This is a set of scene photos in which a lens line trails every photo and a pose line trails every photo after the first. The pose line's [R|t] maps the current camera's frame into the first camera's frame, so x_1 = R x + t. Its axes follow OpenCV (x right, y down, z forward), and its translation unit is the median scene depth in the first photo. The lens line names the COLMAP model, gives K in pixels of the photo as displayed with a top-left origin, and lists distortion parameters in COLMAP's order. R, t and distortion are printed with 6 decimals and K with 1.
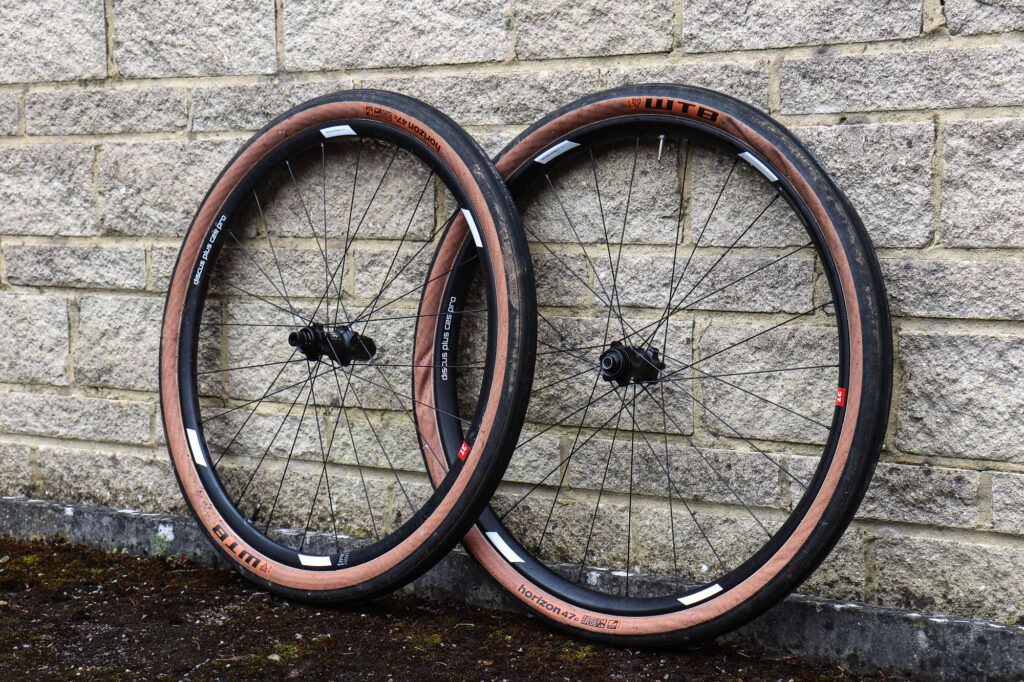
lens RADIAL K [[1759.6, 0, 511.8], [0, 1759.6, 341.3], [0, 0, 1]] dist [0.160263, 0.000000]
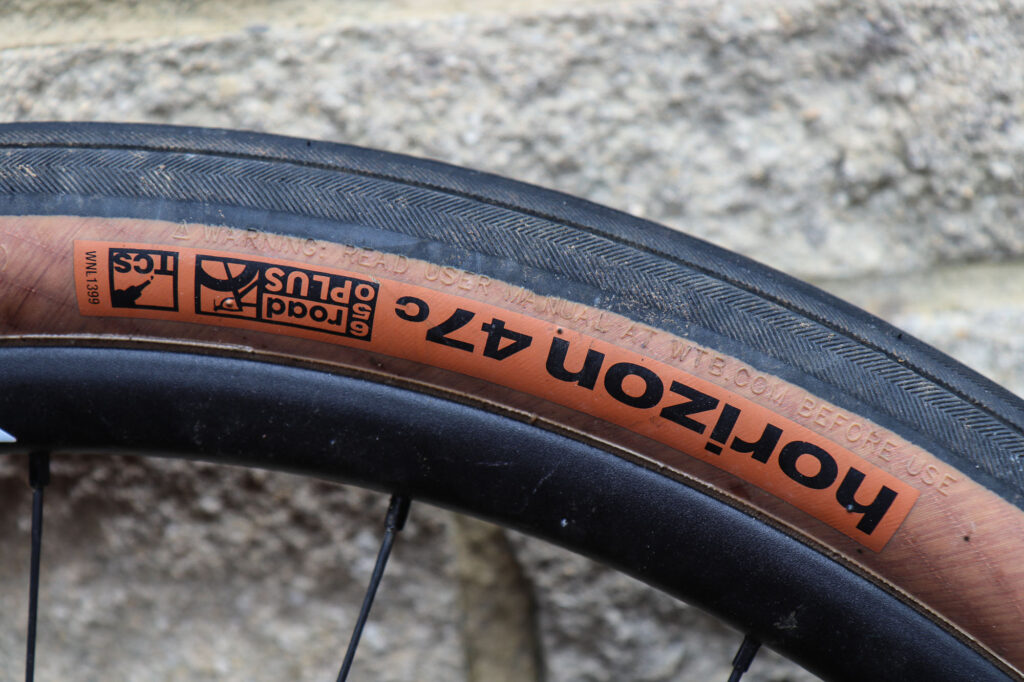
lens RADIAL K [[1759.6, 0, 512.6], [0, 1759.6, 340.0], [0, 0, 1]] dist [0.160263, 0.000000]
pose [[0.796974, -0.143122, 0.586812, -0.138627], [0.130524, 0.989375, 0.064036, -0.127715], [-0.589742, 0.025558, 0.807187, 0.846219]]
